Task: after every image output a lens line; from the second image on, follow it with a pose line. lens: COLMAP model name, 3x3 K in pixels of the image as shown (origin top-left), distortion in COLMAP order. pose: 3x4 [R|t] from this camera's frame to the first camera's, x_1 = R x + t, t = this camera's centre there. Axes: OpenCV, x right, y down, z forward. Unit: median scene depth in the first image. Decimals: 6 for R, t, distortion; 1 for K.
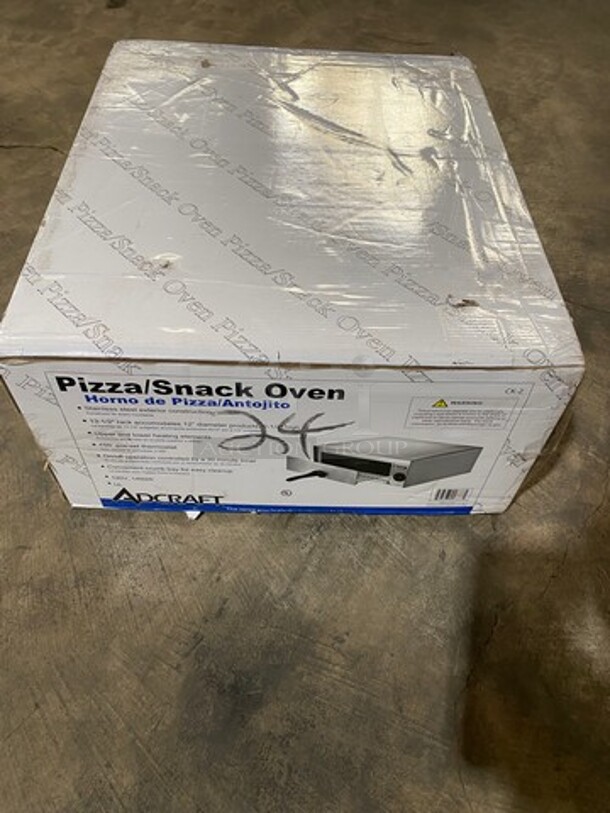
lens RADIAL K [[619.4, 0, 304.5], [0, 619.4, 407.2], [0, 0, 1]] dist [0.014420, -0.015437]
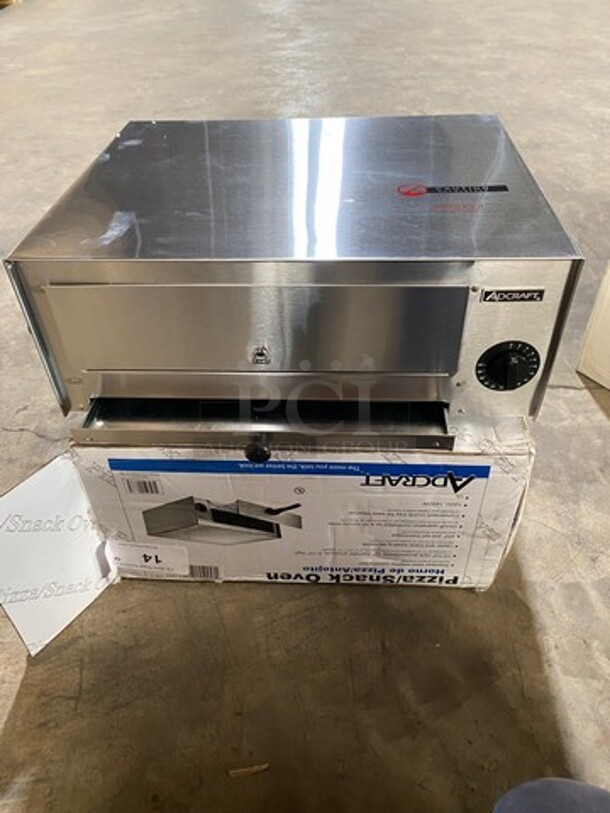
lens RADIAL K [[619.4, 0, 301.1], [0, 619.4, 407.6], [0, 0, 1]] dist [0.014420, -0.015437]
pose [[-0.996225, 0.024125, 0.083394, -0.144745], [-0.082659, 0.029976, -0.996127, 1.388727], [-0.026532, -0.999259, -0.027868, 1.382120]]
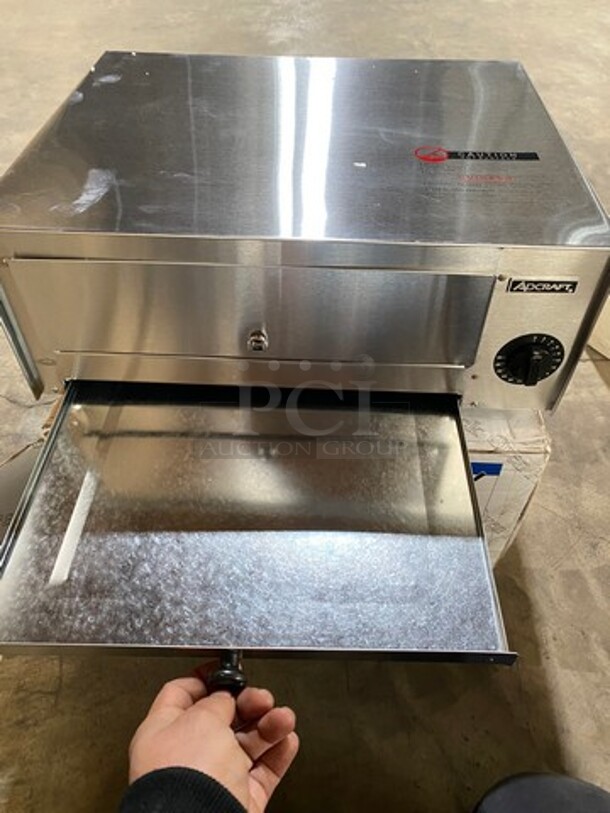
lens RADIAL K [[619.4, 0, 310.3], [0, 619.4, 405.5], [0, 0, 1]] dist [0.014420, -0.015437]
pose [[-0.999213, -0.000924, 0.039661, -0.106530], [-0.039447, 0.129249, -0.990827, 1.282459], [-0.004210, -0.991612, -0.129183, 1.471251]]
